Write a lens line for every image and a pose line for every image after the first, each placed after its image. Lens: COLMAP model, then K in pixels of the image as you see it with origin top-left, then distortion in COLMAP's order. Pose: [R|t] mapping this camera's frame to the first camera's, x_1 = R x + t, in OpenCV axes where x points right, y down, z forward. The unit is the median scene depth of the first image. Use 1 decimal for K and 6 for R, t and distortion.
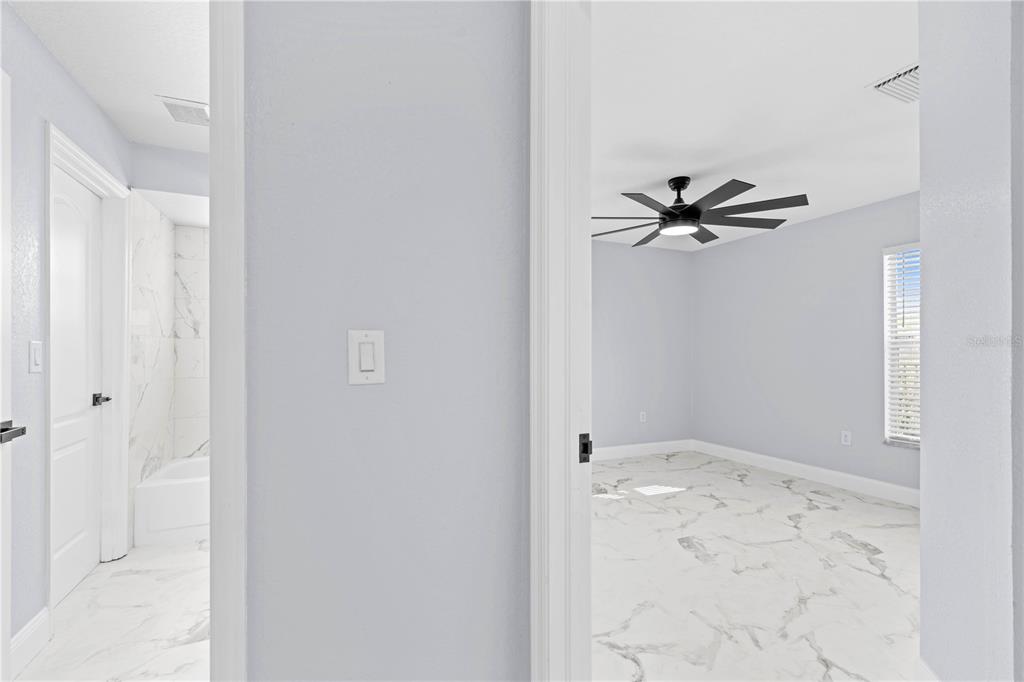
lens RADIAL K [[443.1, 0, 500.8], [0, 443.1, 351.3], [0, 0, 1]] dist [-0.000142, 0.000001]
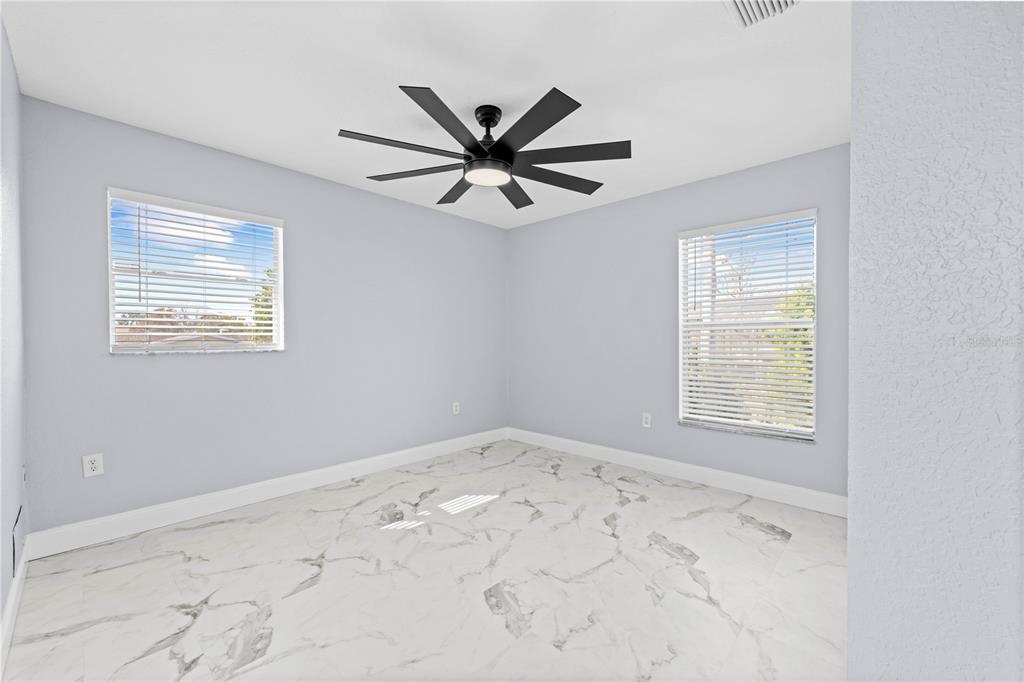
lens RADIAL K [[410.2, 0, 512.6], [0, 410.2, 325.6], [0, 0, 1]] dist [0.000059, -0.000106]
pose [[0.916449, 0.009940, 0.400027, 0.146901], [-0.000254, 0.999706, -0.024261, 0.003881], [-0.400151, 0.022132, 0.916182, 0.309932]]
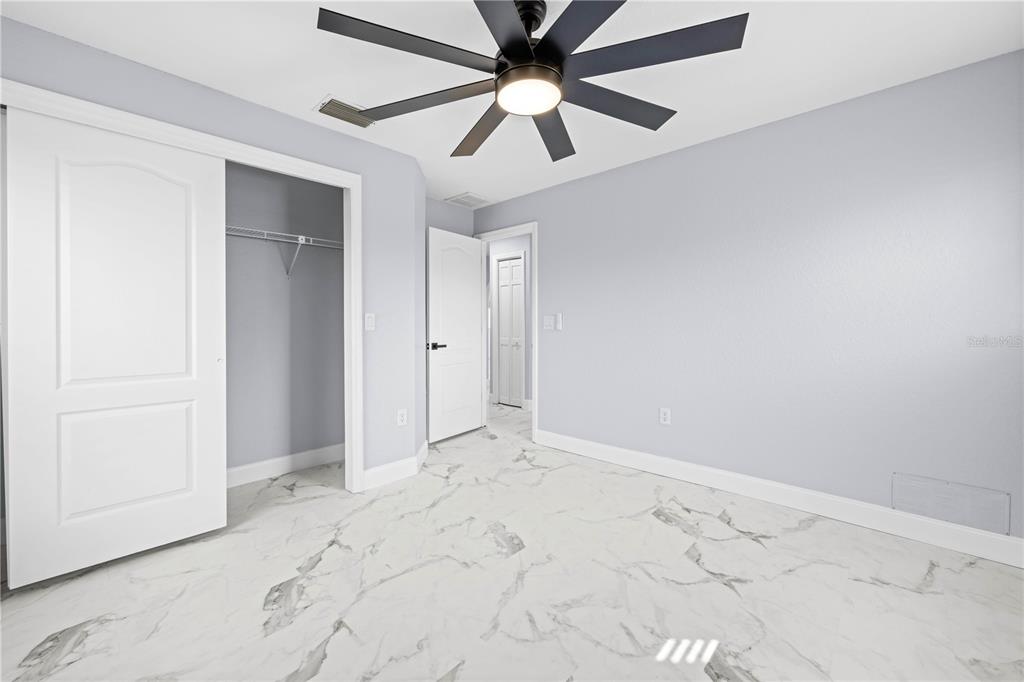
lens RADIAL K [[410.2, 0, 512.6], [0, 410.2, 325.6], [0, 0, 1]] dist [0.000059, -0.000106]
pose [[-0.914922, 0.002558, -0.403621, 0.627804], [0.003958, 0.999989, -0.002635, 0.015287], [0.403610, -0.004008, -0.914922, 1.460868]]
